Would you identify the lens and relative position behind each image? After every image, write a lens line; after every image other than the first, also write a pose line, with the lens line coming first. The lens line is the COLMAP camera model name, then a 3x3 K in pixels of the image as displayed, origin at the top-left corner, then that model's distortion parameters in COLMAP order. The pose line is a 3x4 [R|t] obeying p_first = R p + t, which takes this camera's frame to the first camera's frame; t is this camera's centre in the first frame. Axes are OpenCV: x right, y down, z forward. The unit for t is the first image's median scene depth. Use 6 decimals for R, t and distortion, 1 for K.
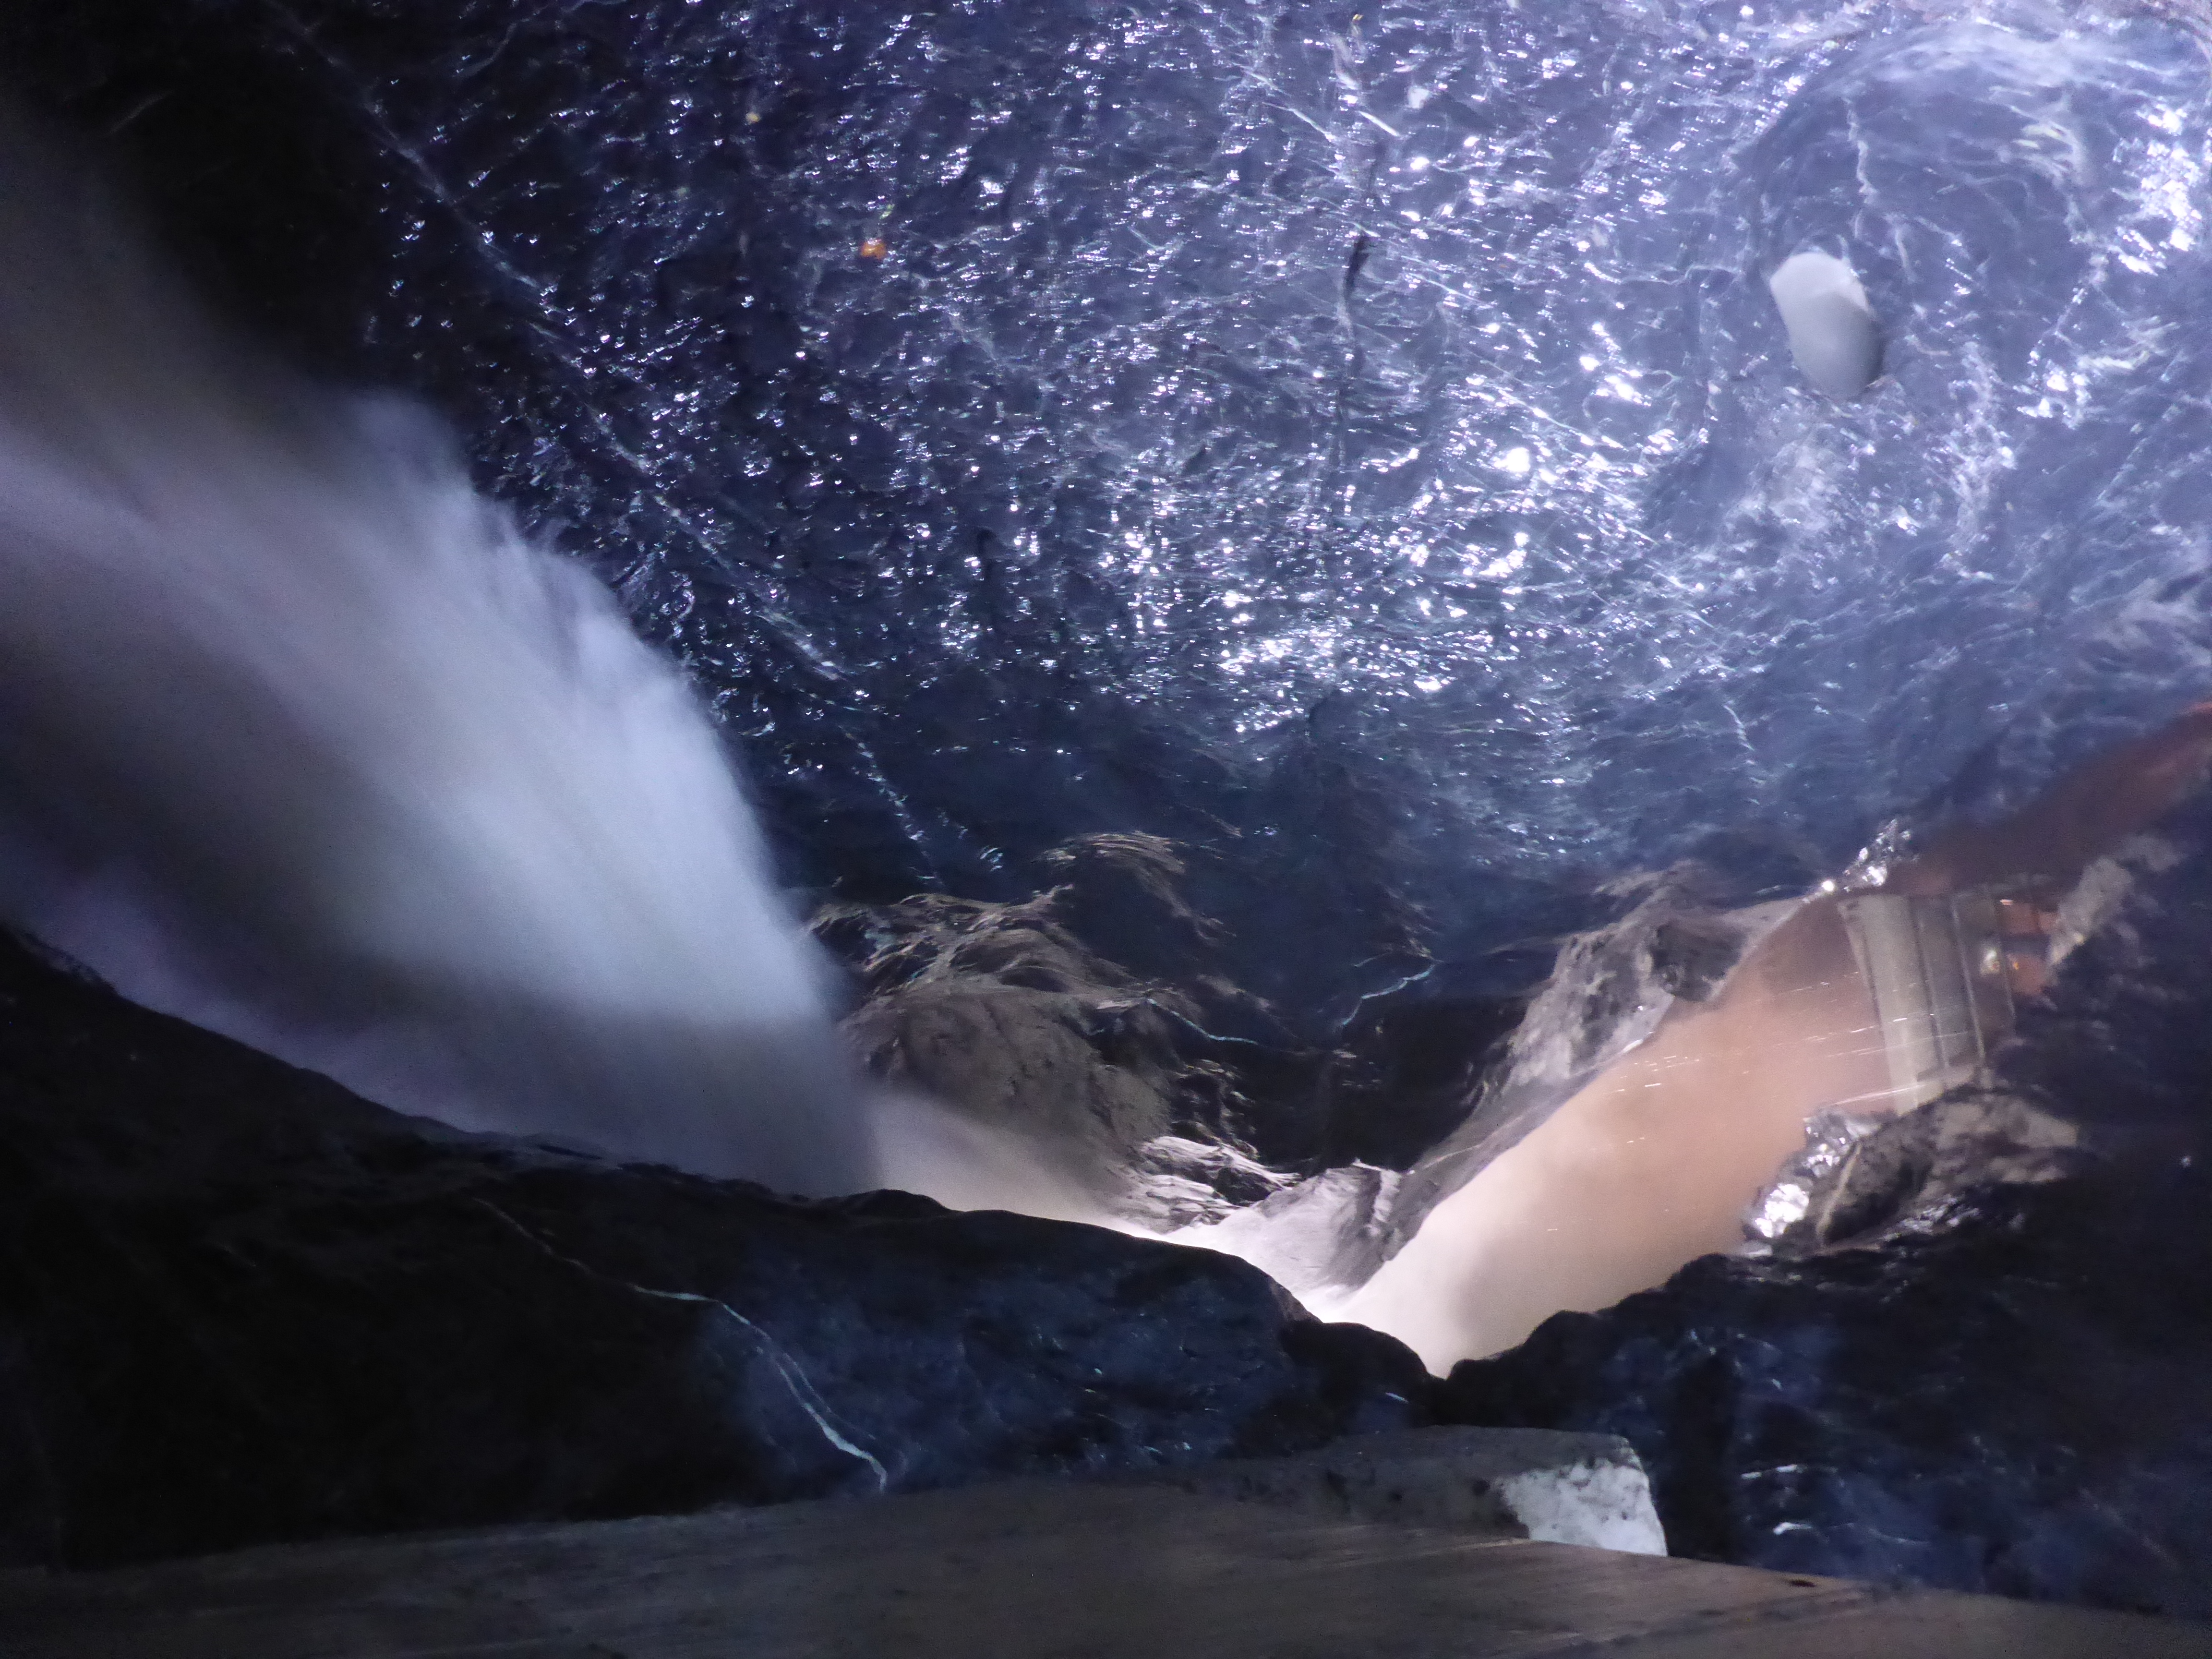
lens RADIAL K [[1952.8, 0, 1064.2], [0, 1952.8, 829.0], [0, 0, 1]] dist [-0.042217, 0.015301]
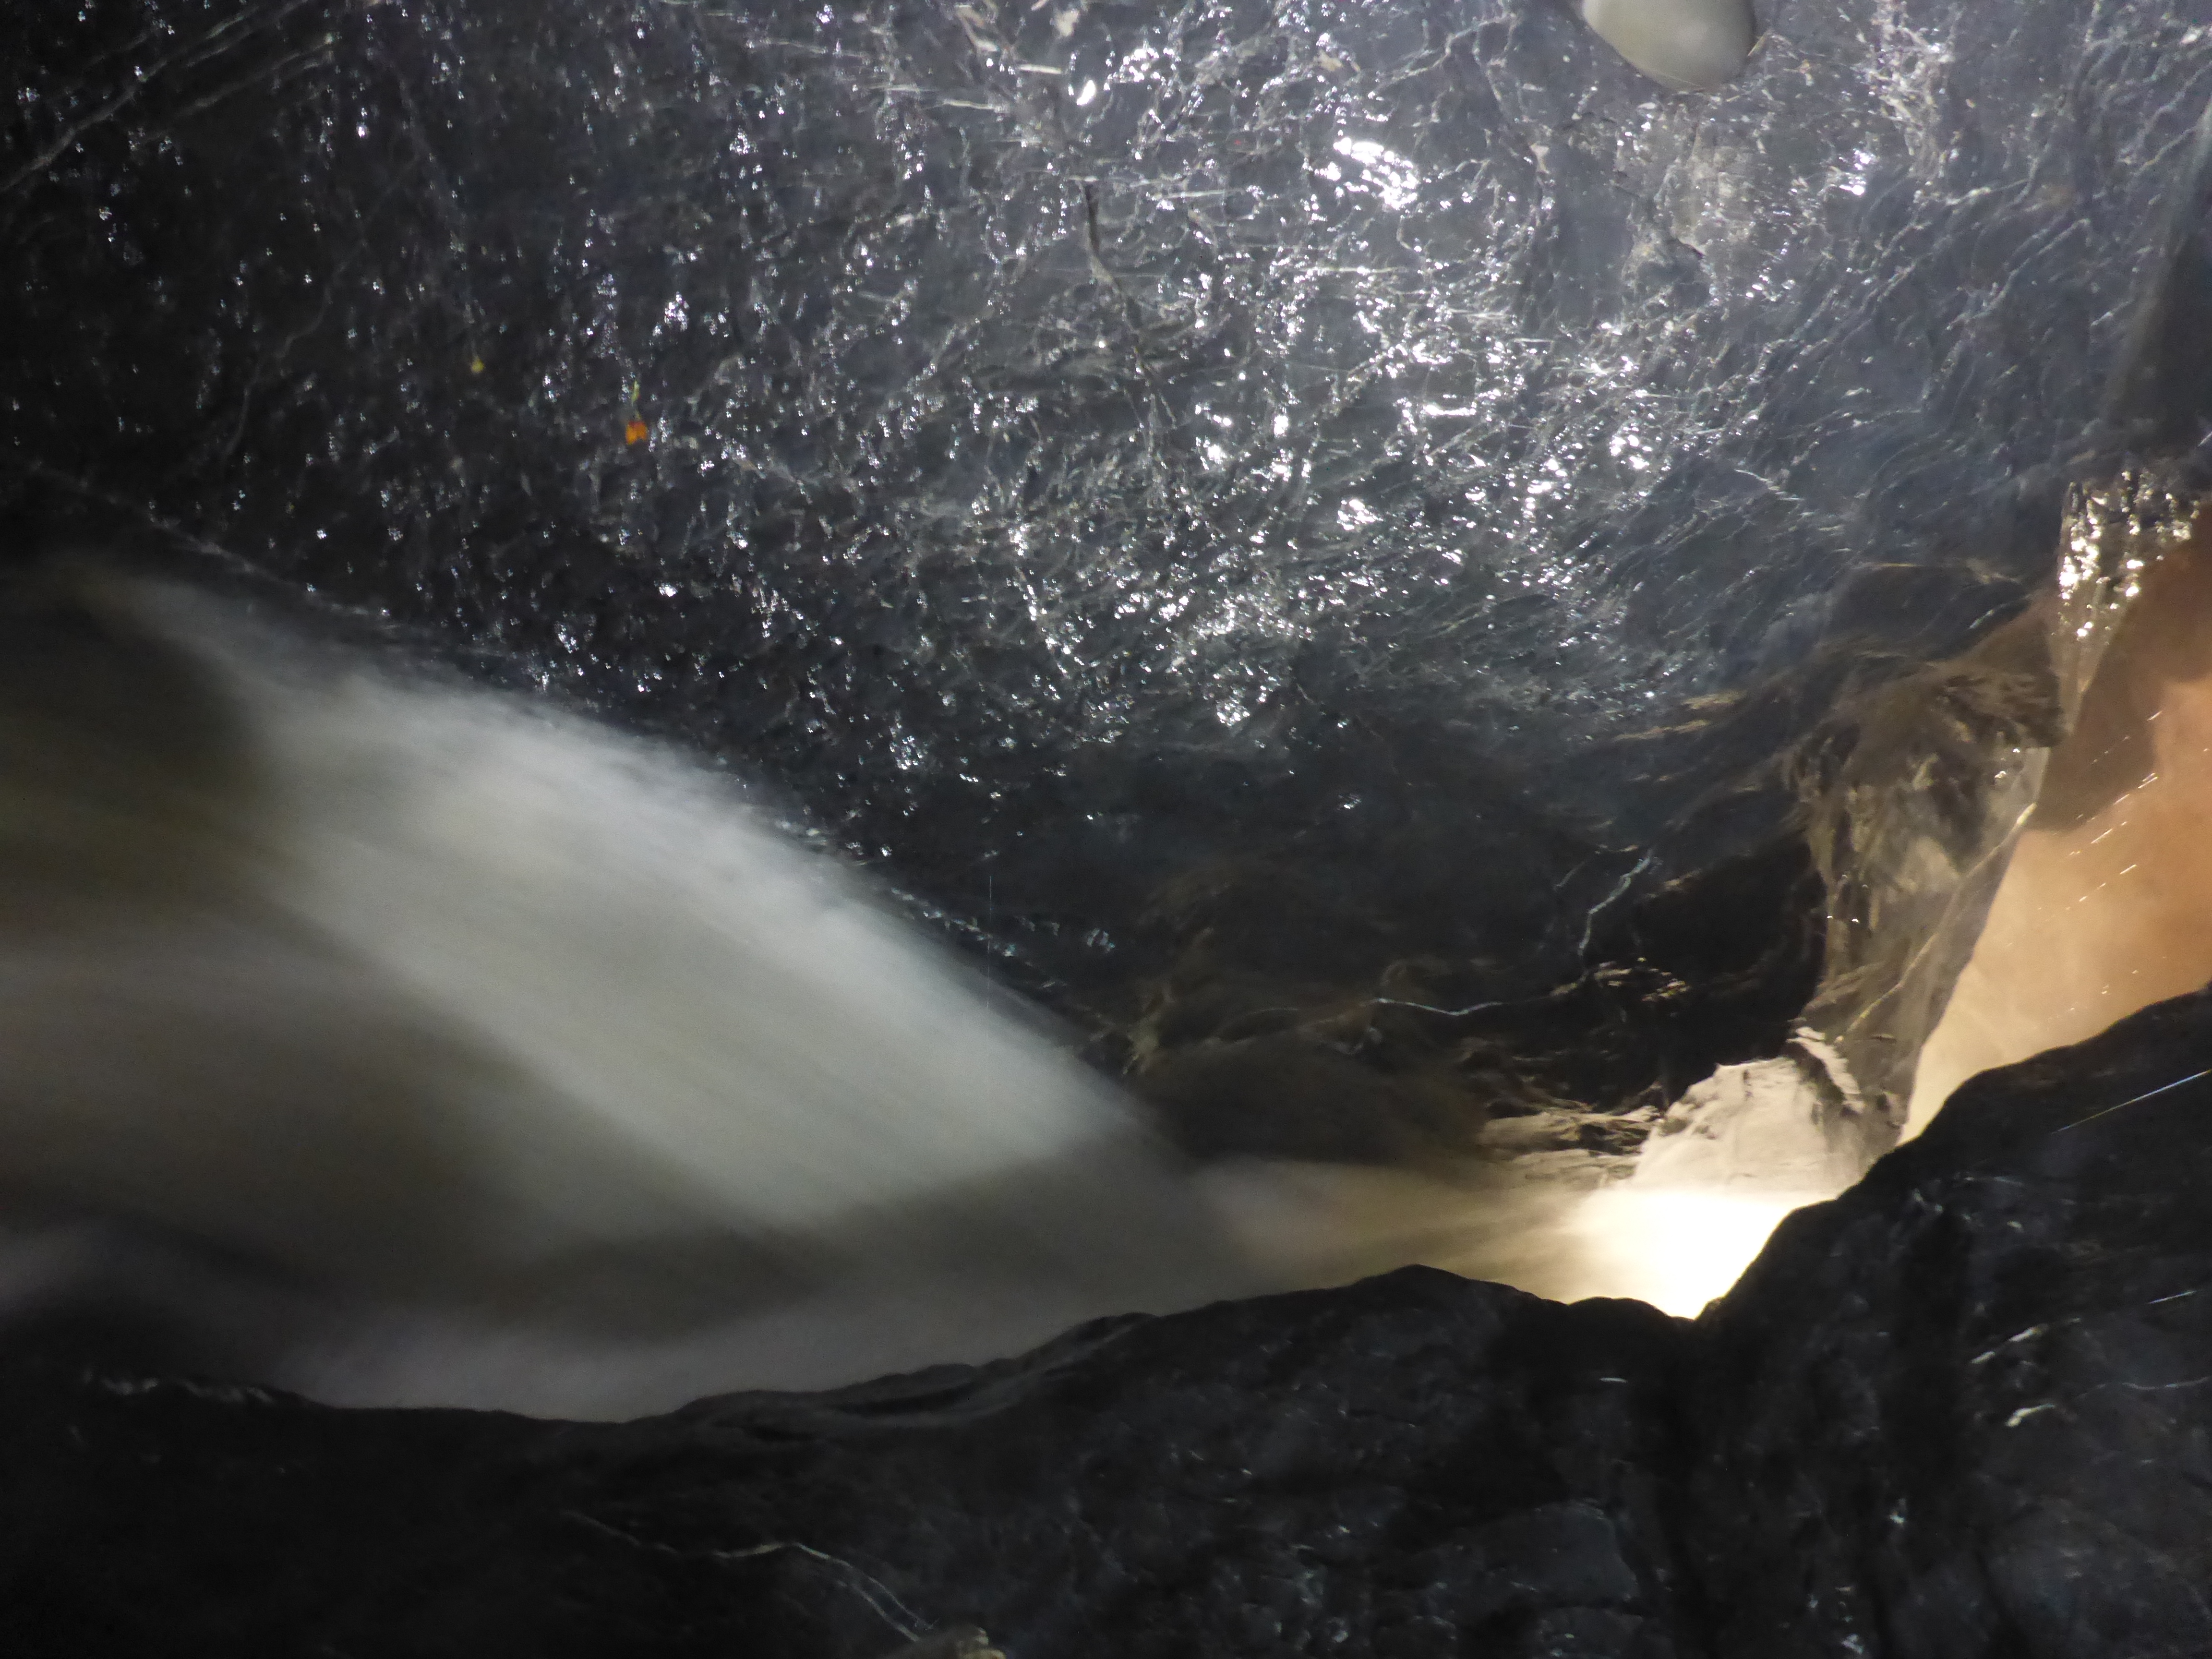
lens RADIAL K [[1952.8, 0, 1064.2], [0, 1952.8, 829.0], [0, 0, 1]] dist [-0.042217, 0.015301]
pose [[0.891405, -0.388756, -0.232951, 0.237439], [0.382615, 0.921025, -0.072930, 0.034789], [0.242905, -0.024120, 0.969750, 0.106075]]
